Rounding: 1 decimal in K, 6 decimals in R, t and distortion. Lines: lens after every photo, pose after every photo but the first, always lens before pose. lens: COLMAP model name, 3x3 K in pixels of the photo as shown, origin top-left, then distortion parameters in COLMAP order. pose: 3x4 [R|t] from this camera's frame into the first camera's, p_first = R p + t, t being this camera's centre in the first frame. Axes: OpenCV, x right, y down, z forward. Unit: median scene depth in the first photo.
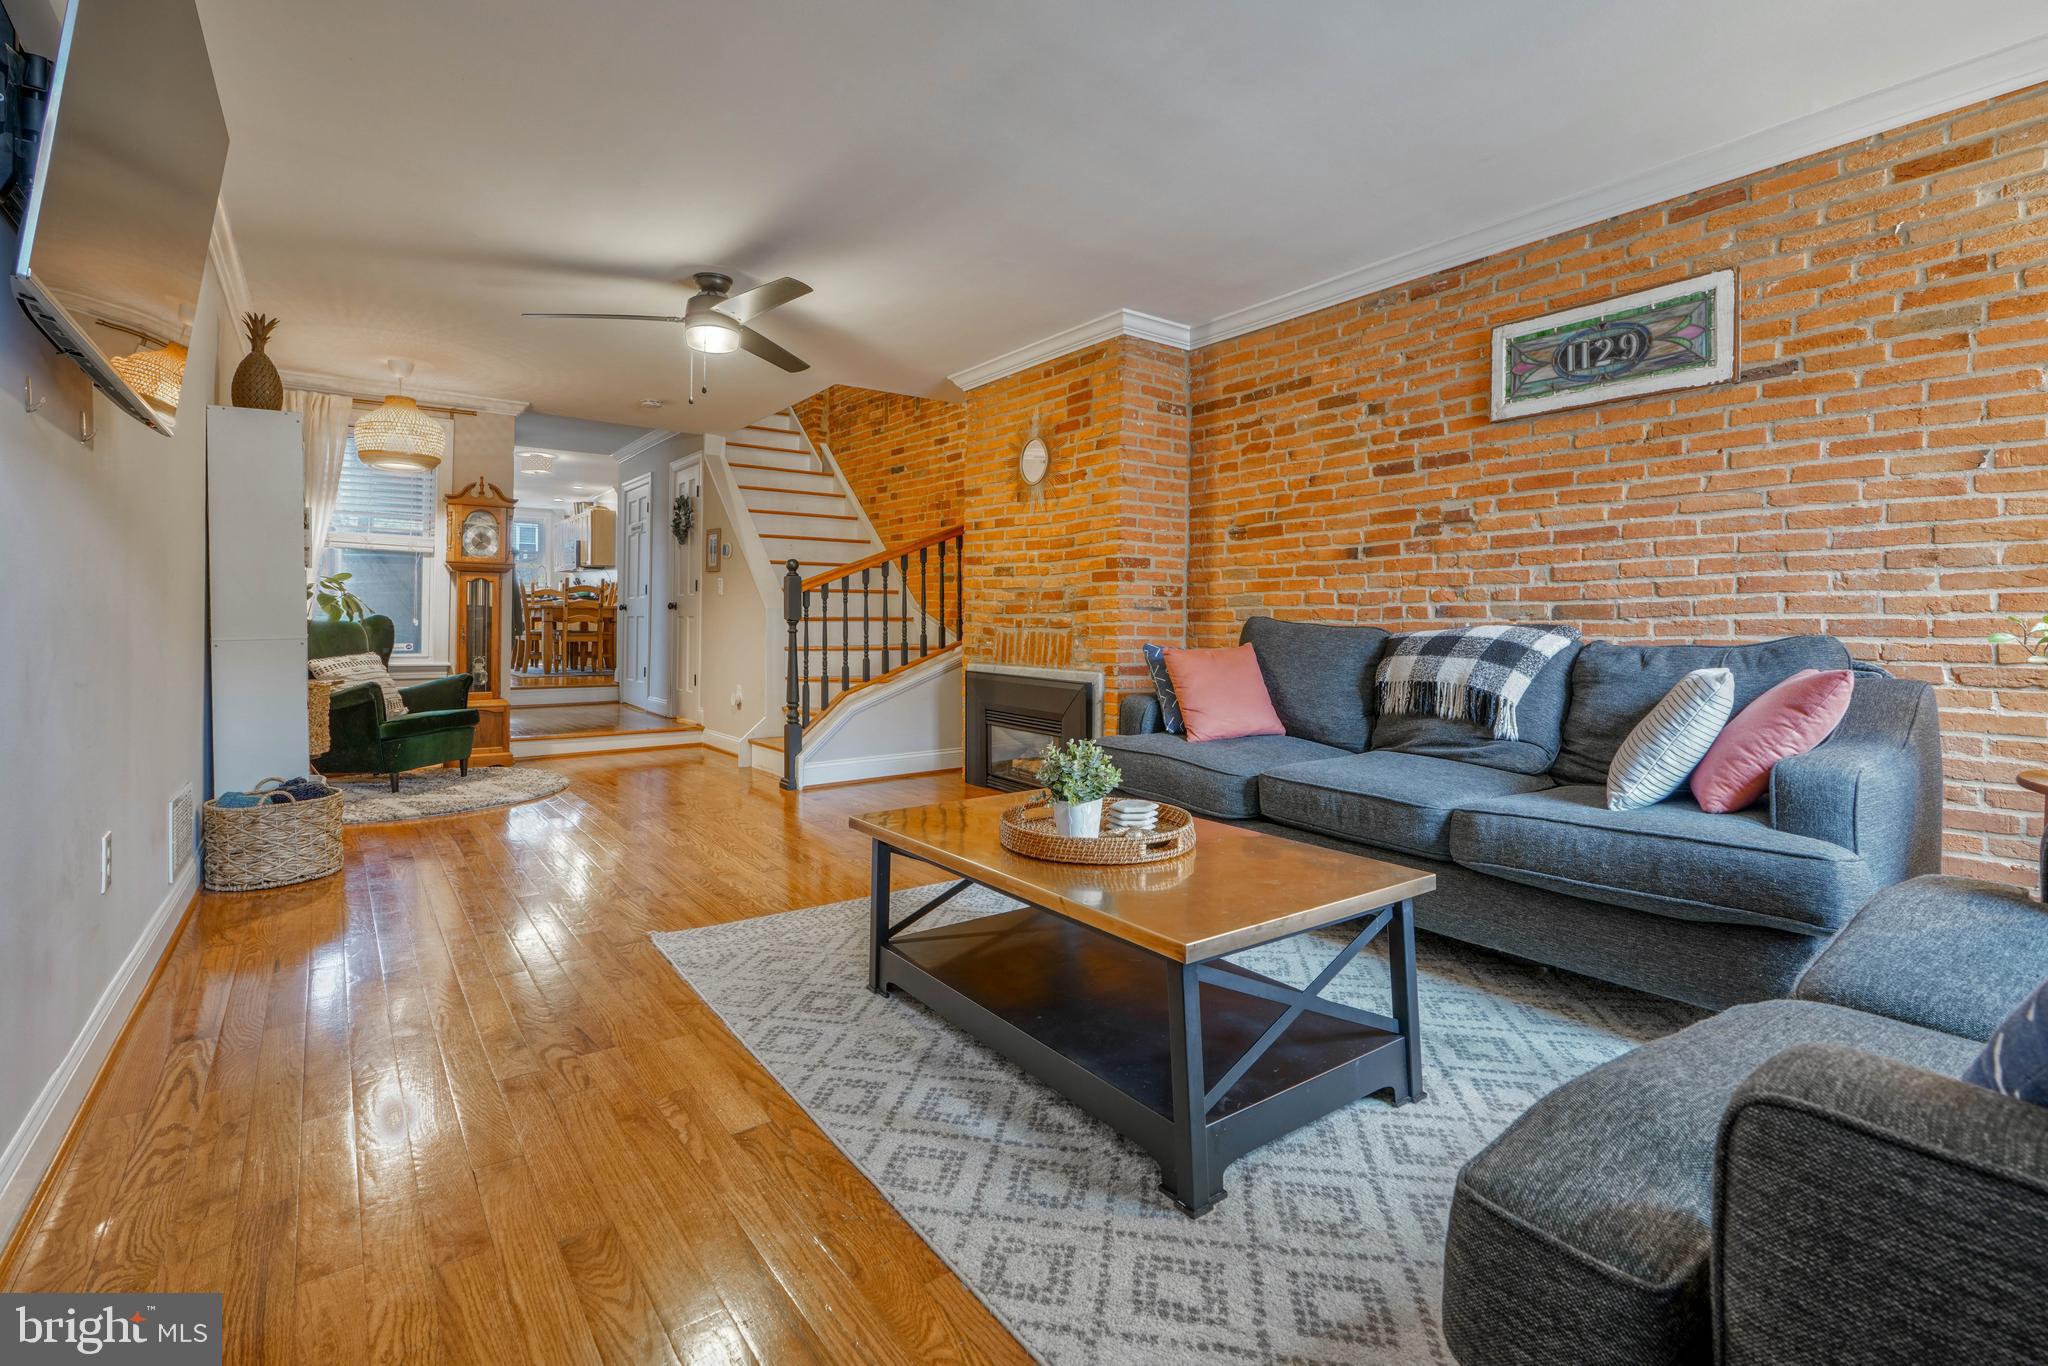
lens RADIAL K [[910.3, 0, 996.3], [0, 910.3, 611.9], [0, 0, 1]] dist [-0.010940, 0.002974]
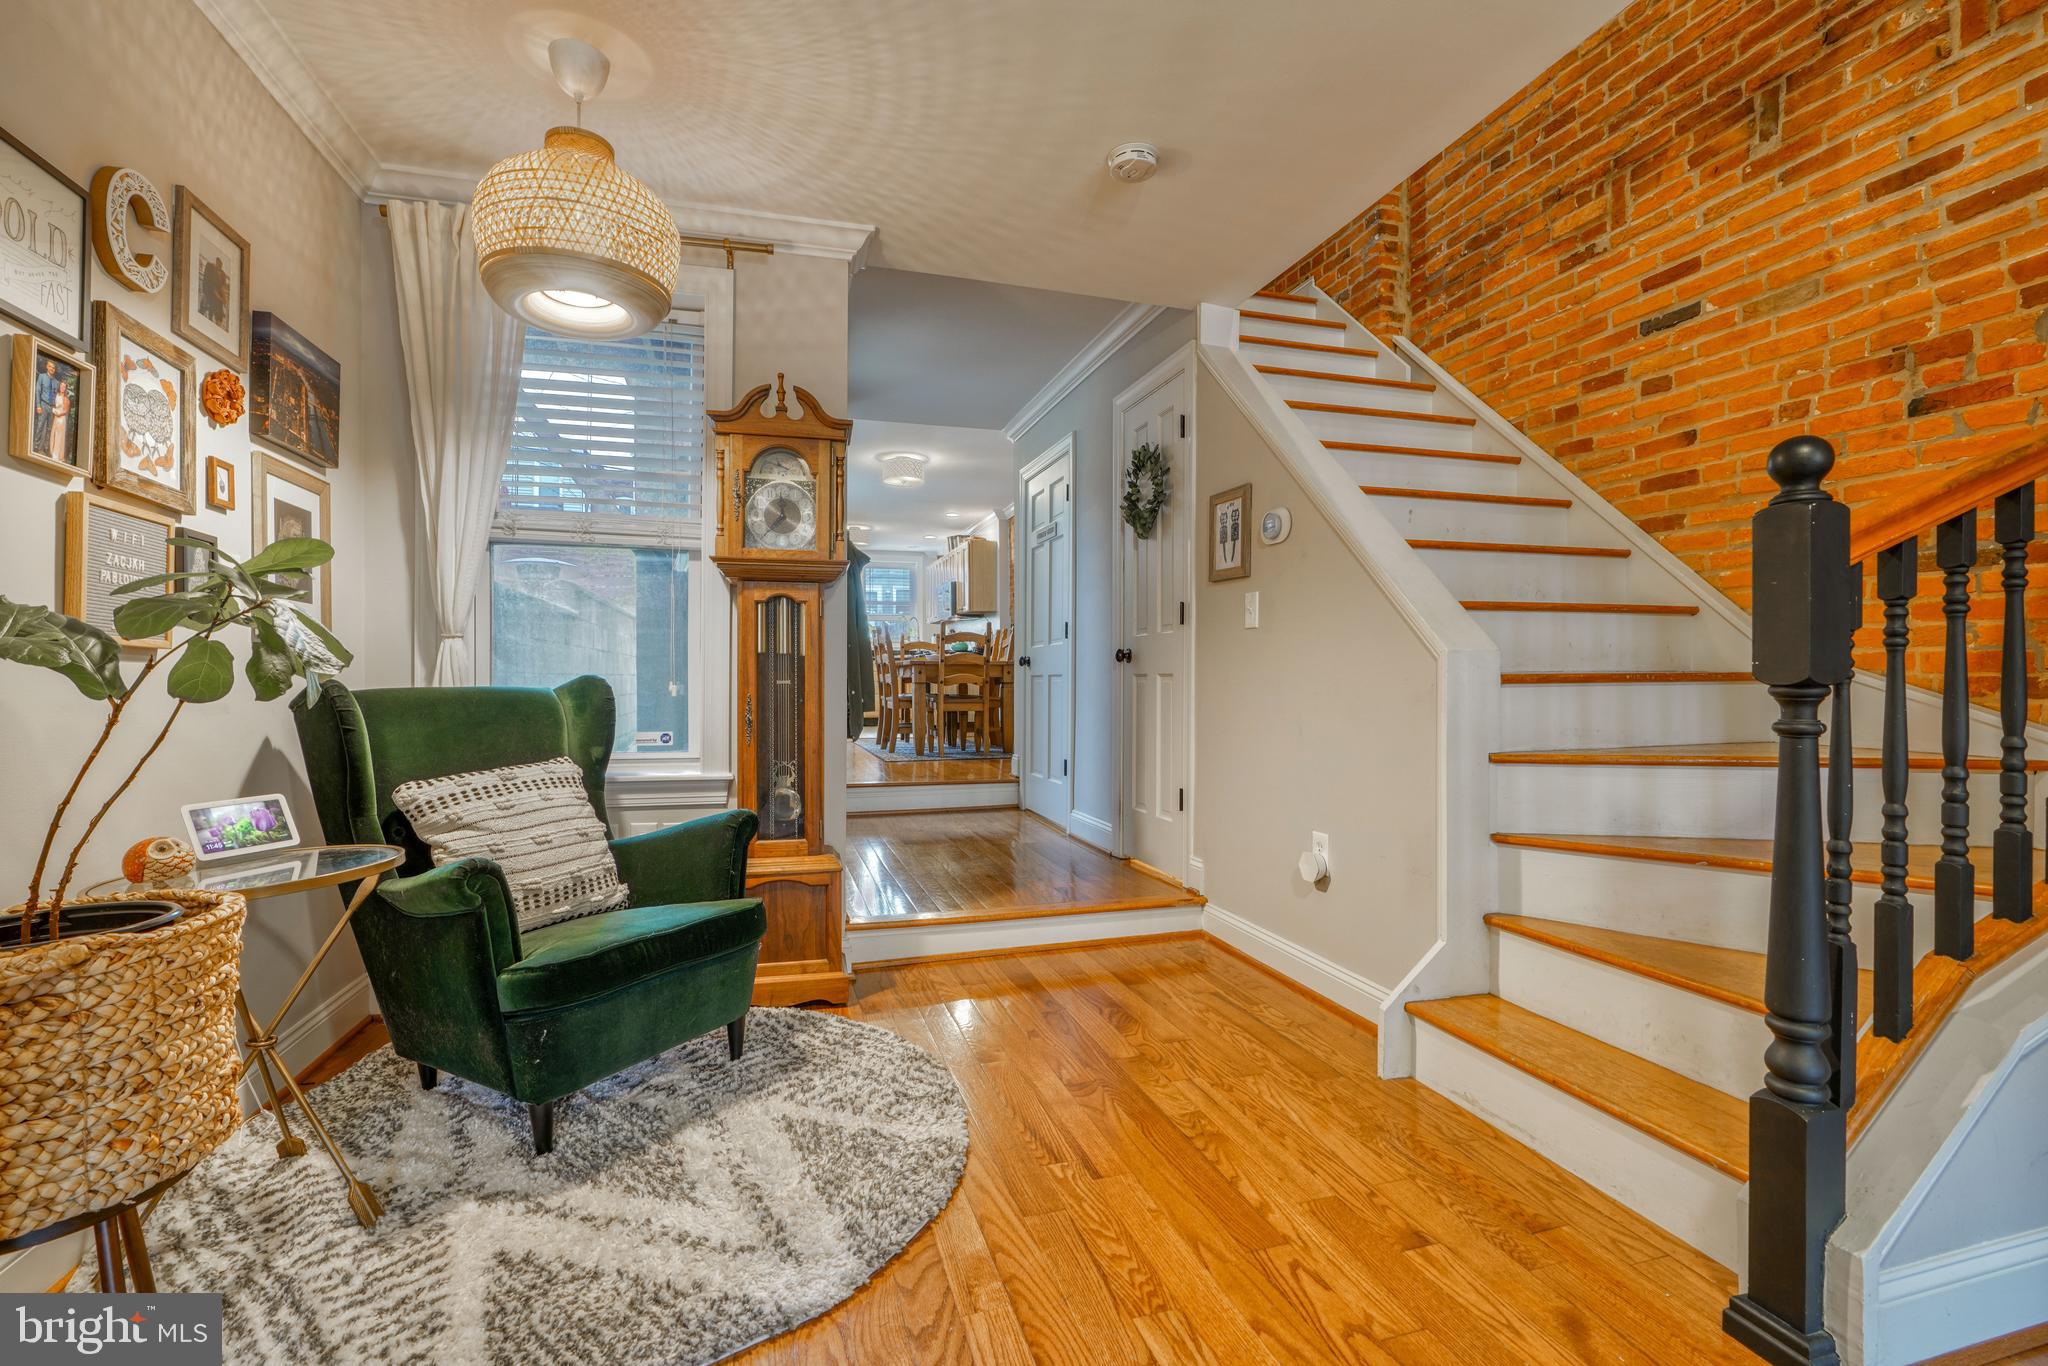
lens RADIAL K [[910.3, 0, 1025.9], [0, 910.3, 677.4], [0, 0, 1]] dist [-0.010940, 0.002974]
pose [[0.940990, -0.006328, -0.338375, -0.315980], [0.009100, 0.999937, 0.006607, 0.003440], [0.338312, -0.009296, 0.940988, 0.648926]]
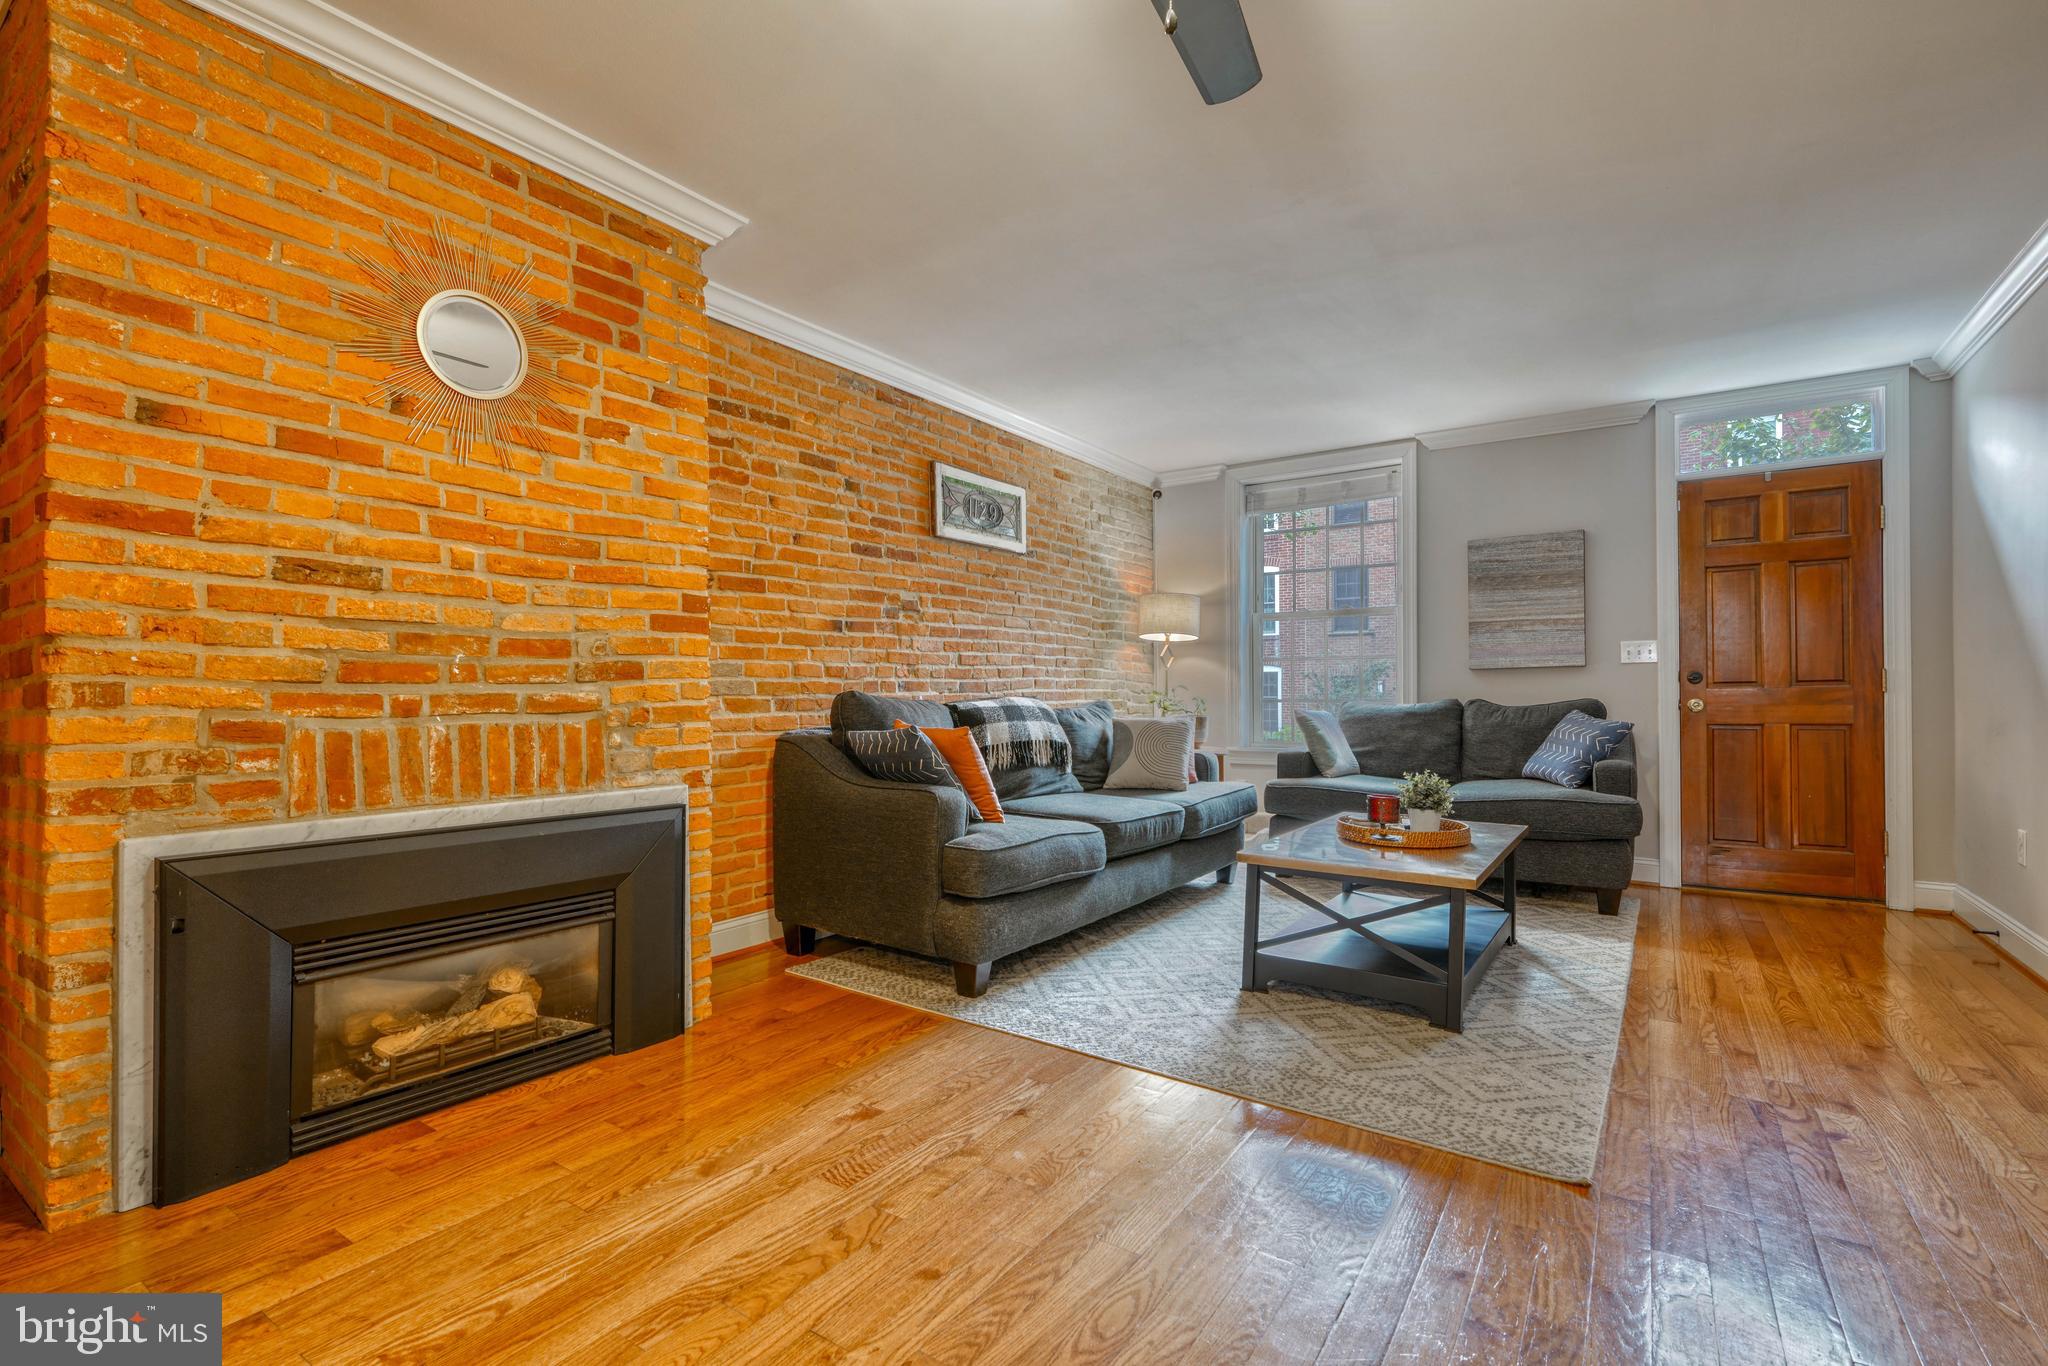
lens RADIAL K [[910.3, 0, 1045.0], [0, 910.3, 694.4], [0, 0, 1]] dist [-0.010940, 0.002974]
pose [[-0.339069, -0.006434, 0.940739, -0.496198], [-0.007439, 0.999964, 0.004157, 0.003023], [-0.940732, -0.005589, -0.339105, 0.918632]]
